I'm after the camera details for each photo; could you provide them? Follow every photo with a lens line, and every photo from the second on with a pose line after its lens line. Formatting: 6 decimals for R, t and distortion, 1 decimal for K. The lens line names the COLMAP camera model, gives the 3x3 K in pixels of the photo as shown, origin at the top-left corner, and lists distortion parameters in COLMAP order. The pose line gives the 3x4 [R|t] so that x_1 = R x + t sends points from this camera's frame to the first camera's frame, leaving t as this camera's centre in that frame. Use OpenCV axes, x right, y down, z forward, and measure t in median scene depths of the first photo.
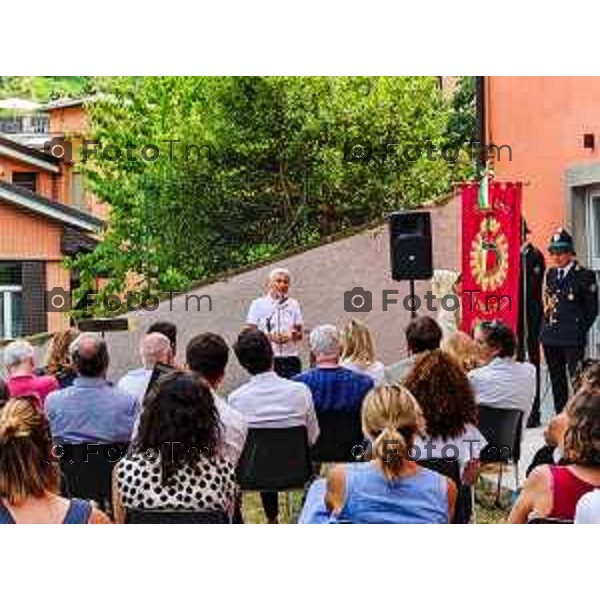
lens RADIAL K [[1544.2, 0, 301.9], [0, 1544.2, 297.3], [0, 0, 1]] dist [-0.122200, 0.000000]
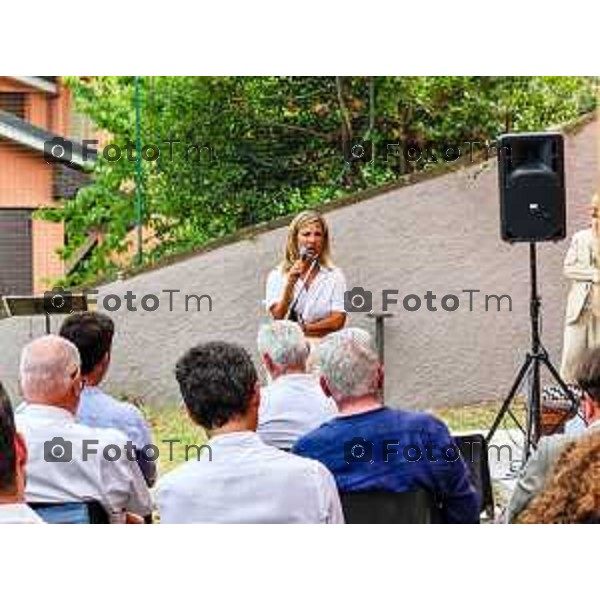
lens RADIAL K [[1905.9, 0, 298.8], [0, 1905.9, 300.9], [0, 0, 1]] dist [0.031509, 0.000000]
pose [[0.998949, 0.021741, -0.040345, 0.005811], [-0.020963, 0.999588, 0.019594, 0.000013], [0.040754, -0.018727, 0.998994, 0.168007]]
